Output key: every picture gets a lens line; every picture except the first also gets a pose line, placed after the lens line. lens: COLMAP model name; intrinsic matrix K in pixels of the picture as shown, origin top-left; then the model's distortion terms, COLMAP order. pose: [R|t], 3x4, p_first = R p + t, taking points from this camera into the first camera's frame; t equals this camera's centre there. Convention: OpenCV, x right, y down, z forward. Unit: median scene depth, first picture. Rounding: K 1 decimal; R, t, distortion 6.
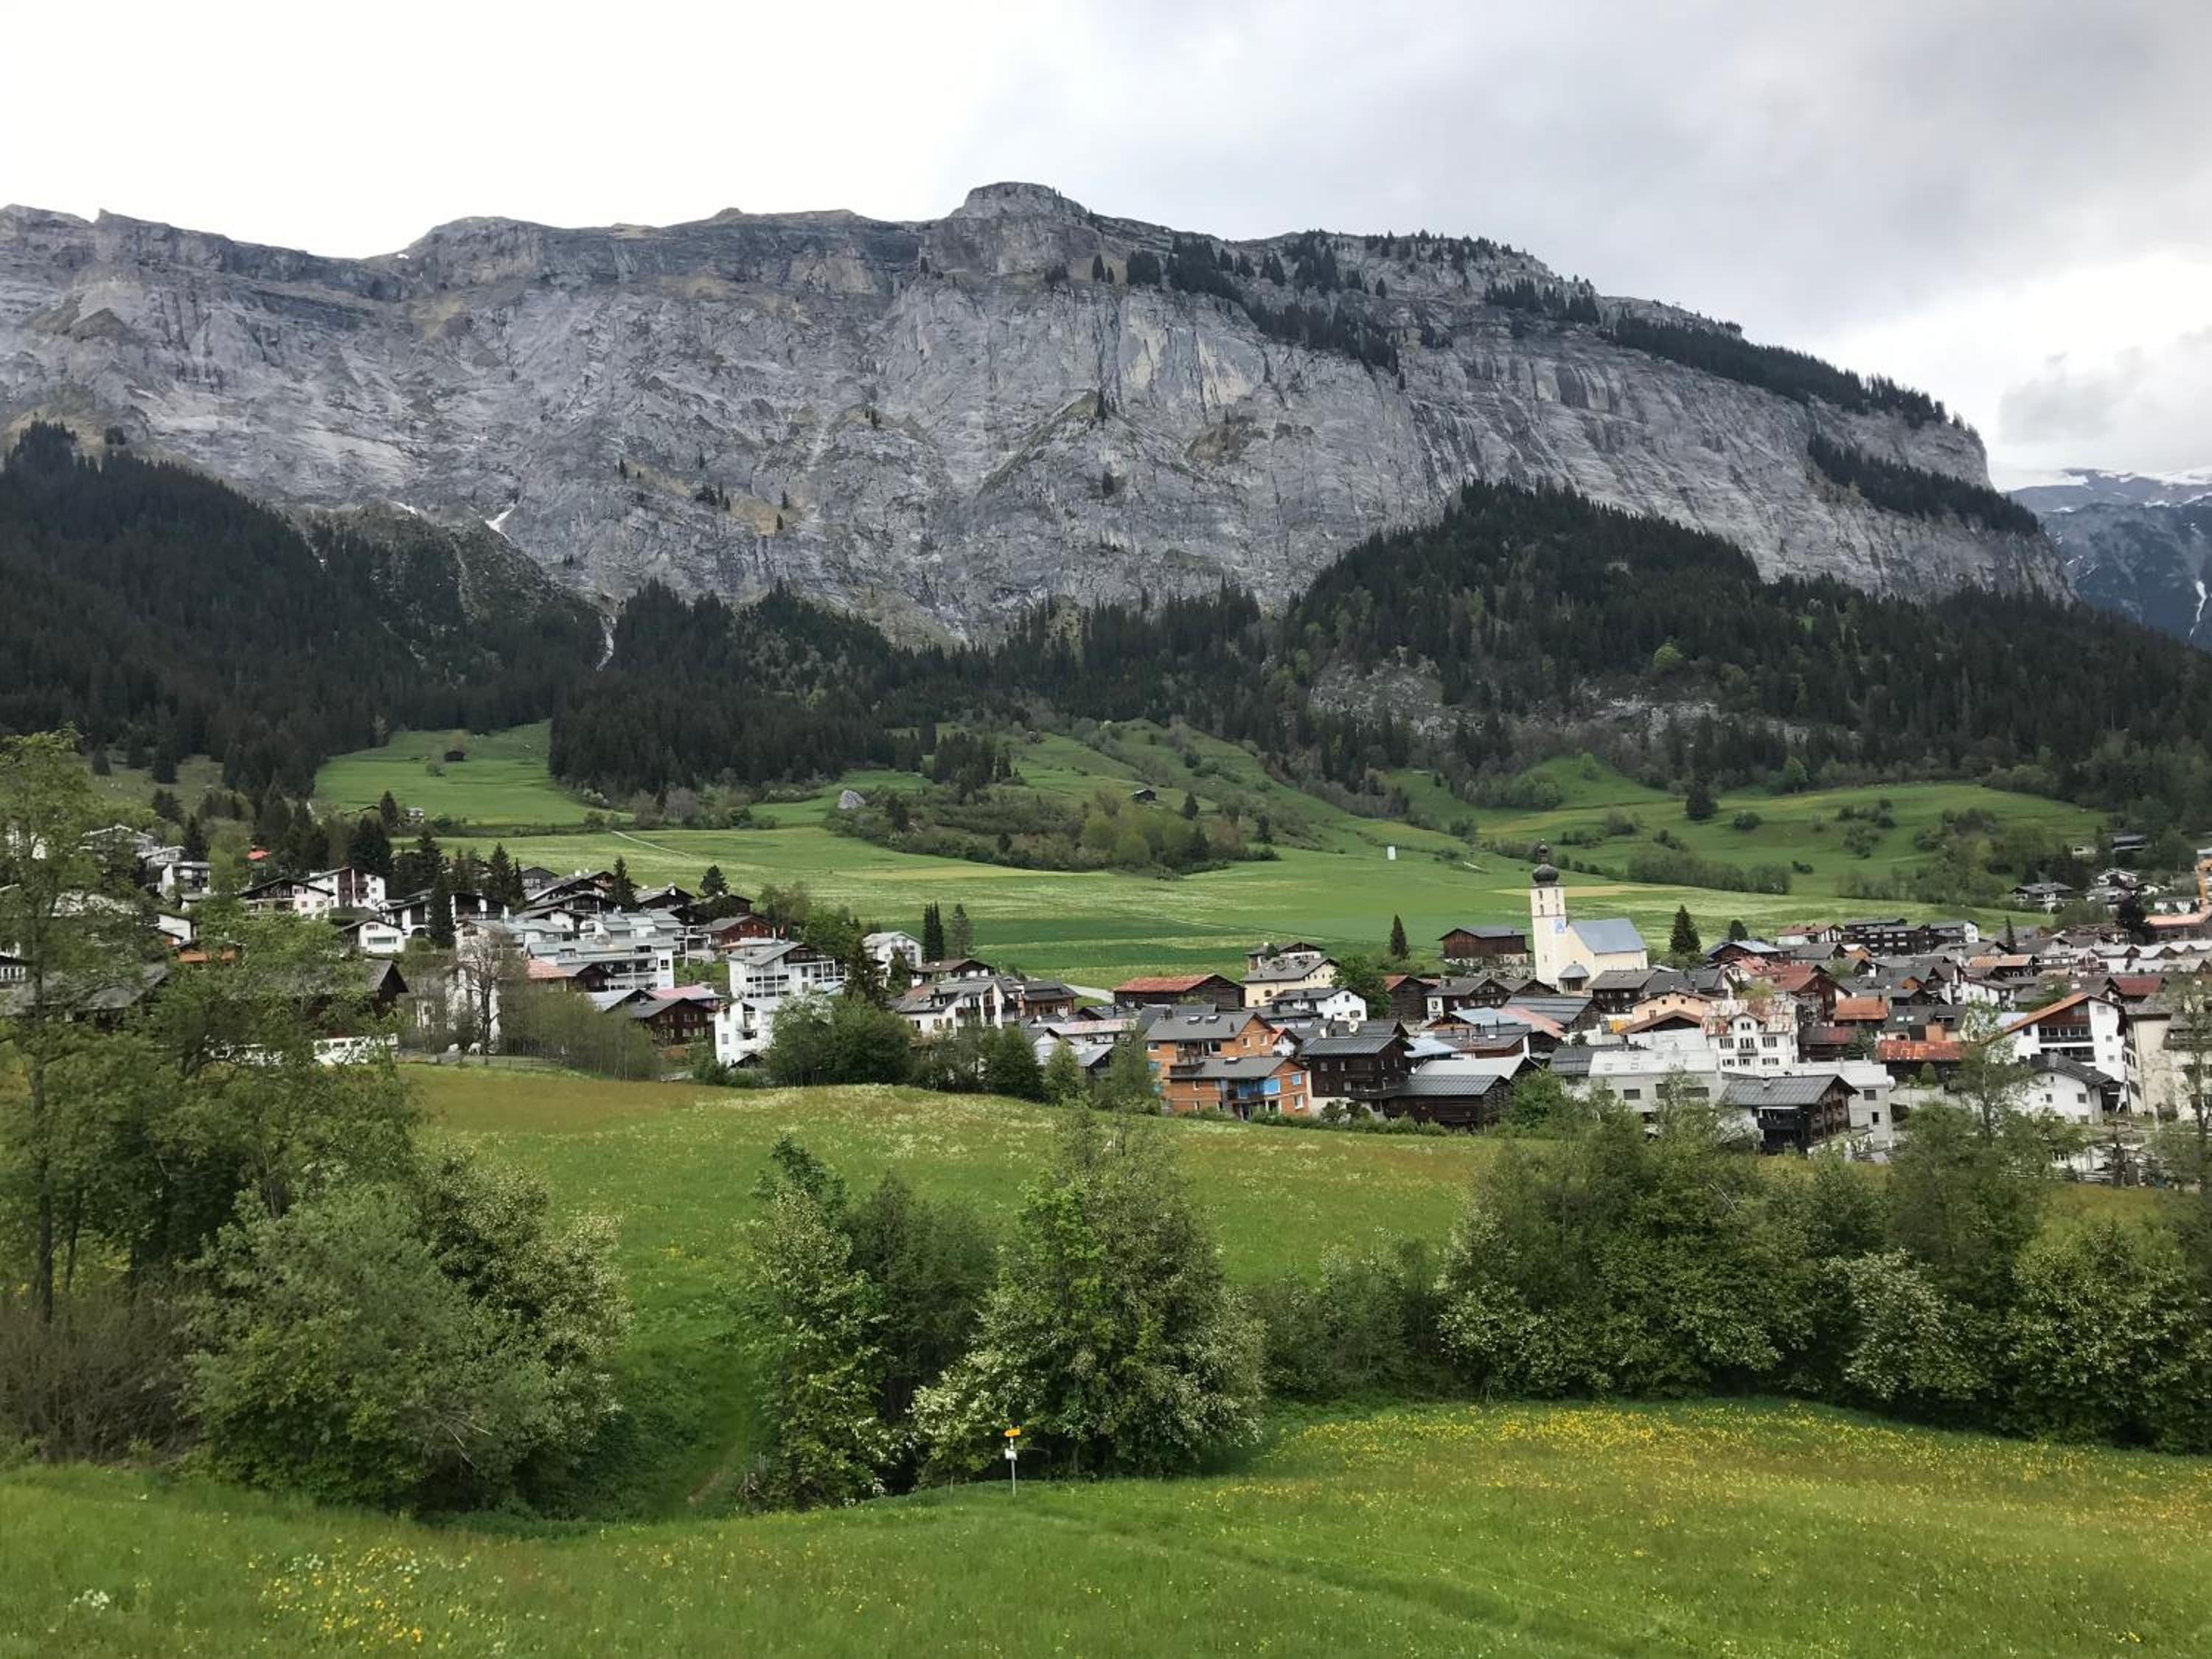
lens RADIAL K [[1773.8, 0, 1106.0], [0, 1773.8, 829.5], [0, 0, 1]] dist [0.167654, -0.391551]
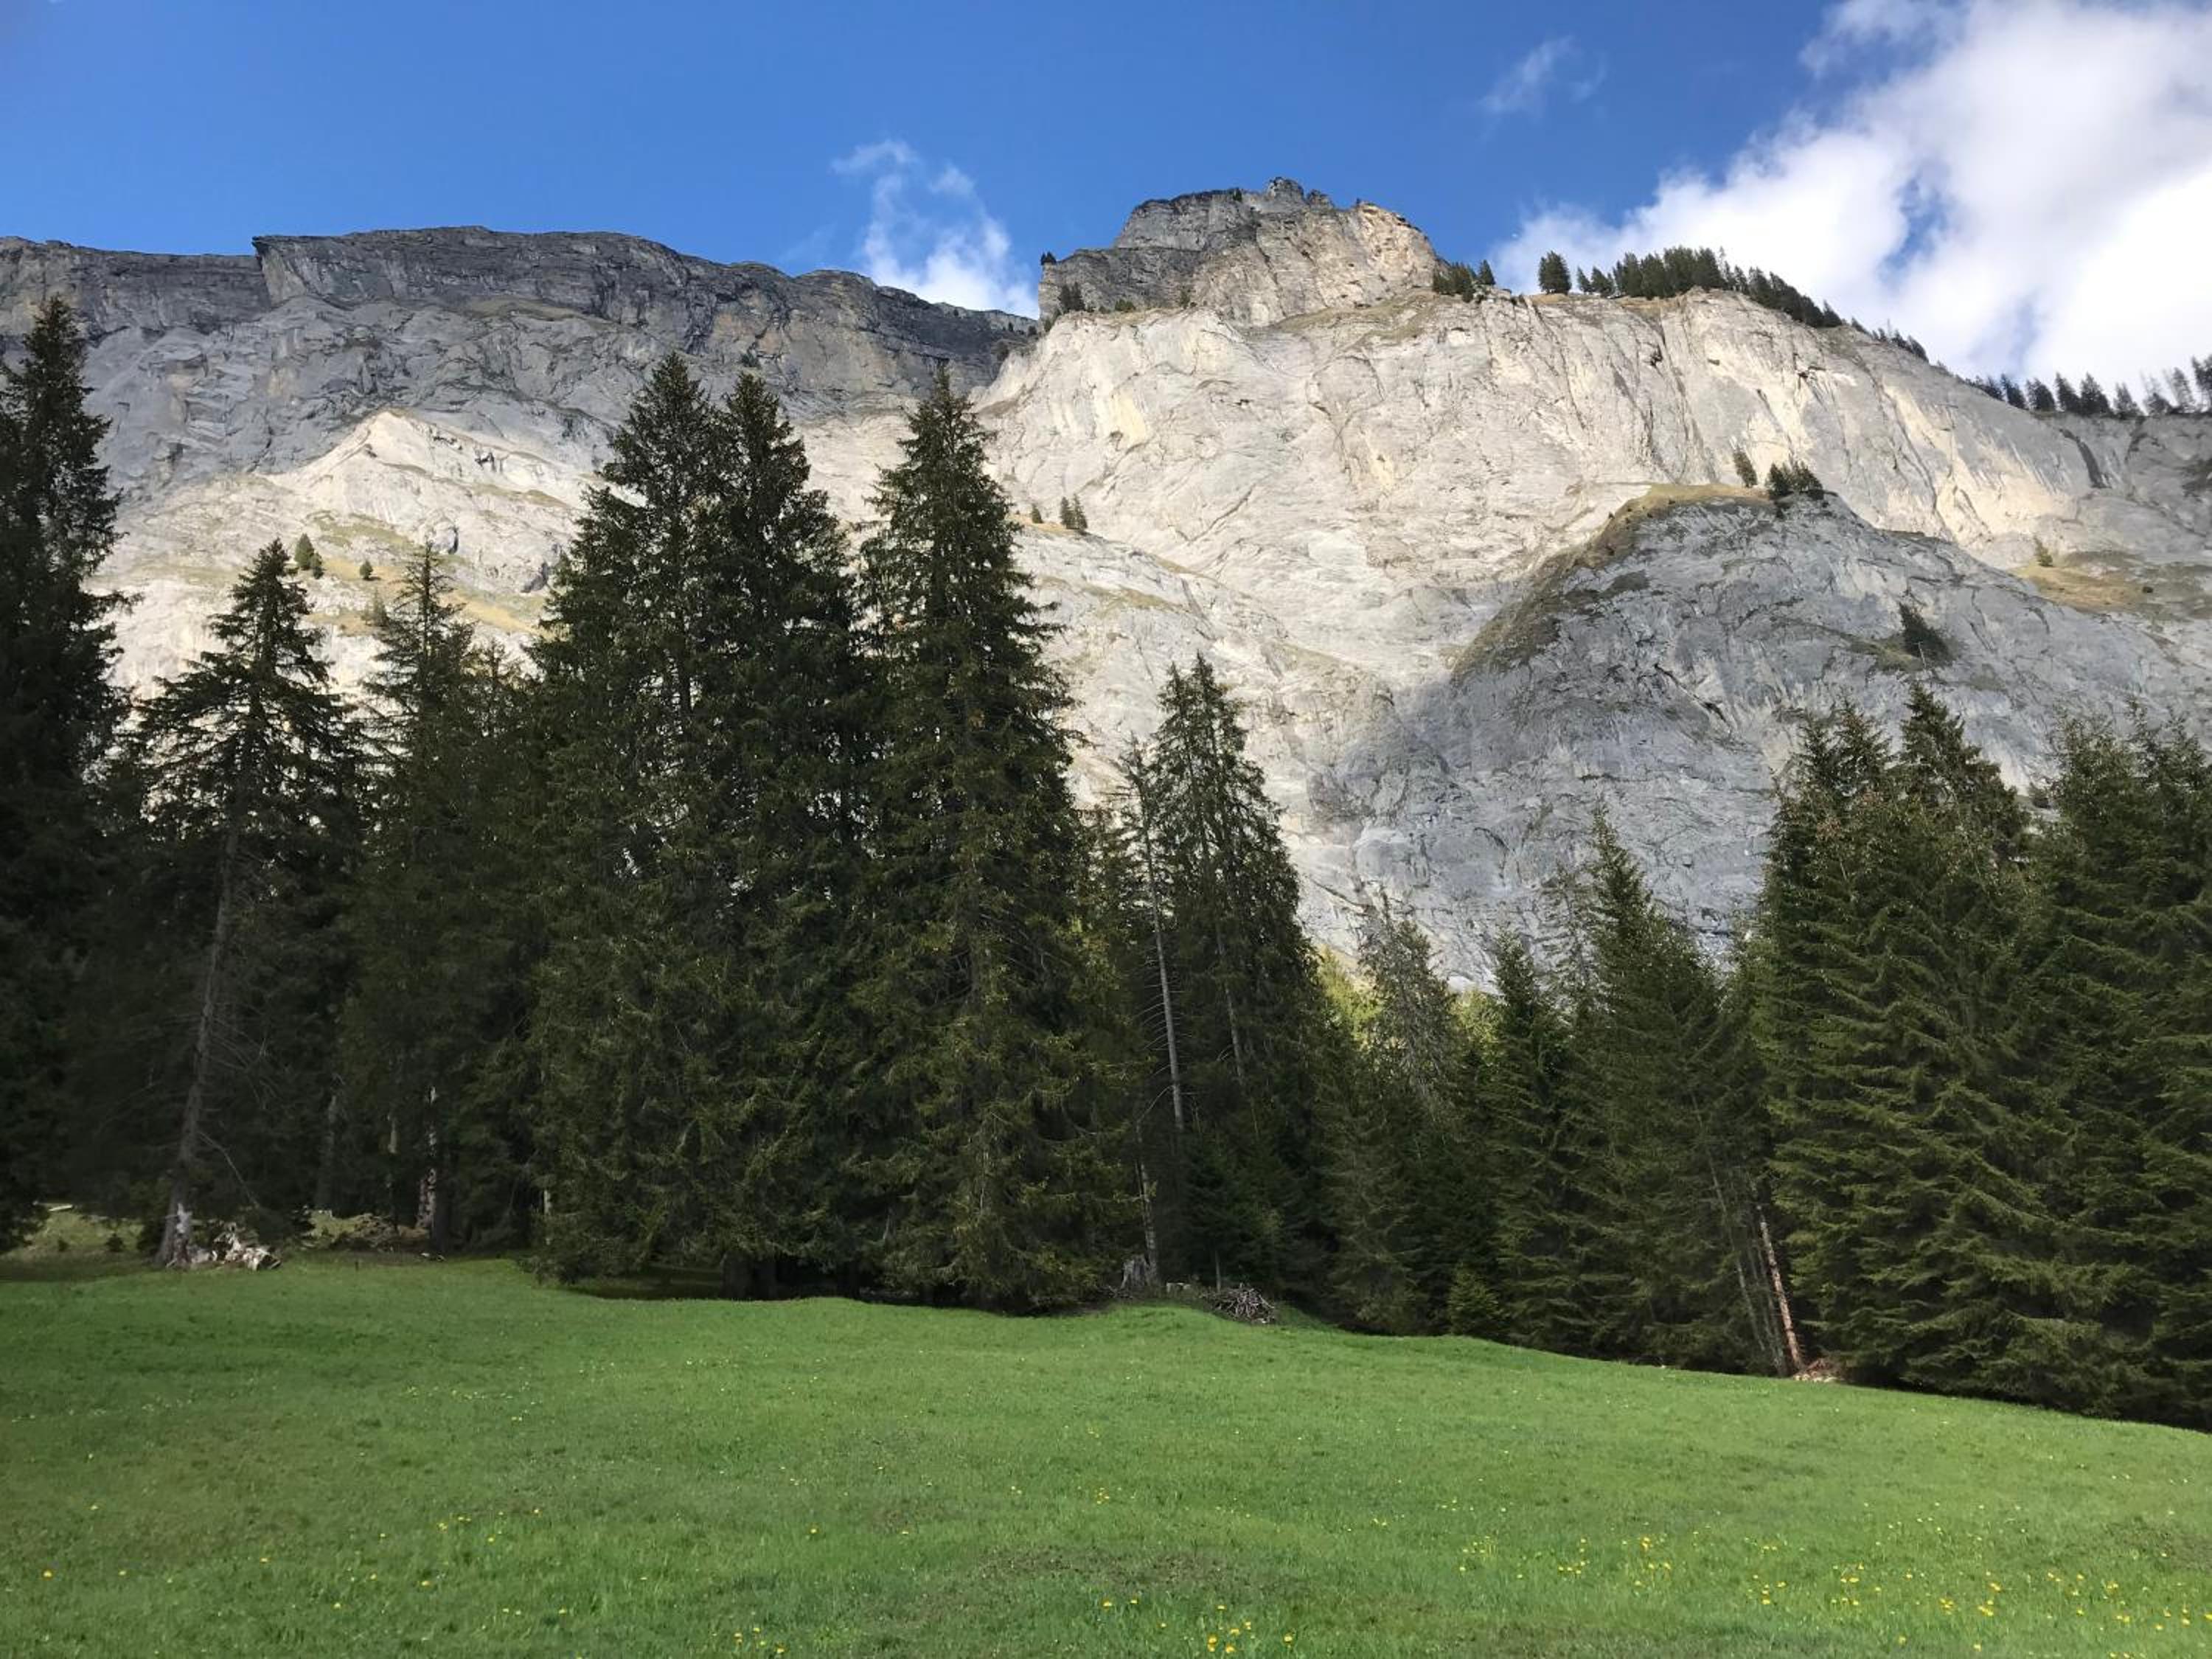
lens RADIAL K [[1840.1, 0, 1106.0], [0, 1840.1, 829.5], [0, 0, 1]] dist [0.001318, -0.014380]
pose [[0.964492, 0.061768, 0.256788, -0.213040], [0.034805, 0.934063, -0.355407, -0.041479], [-0.261809, 0.351725, 0.898747, 0.693448]]
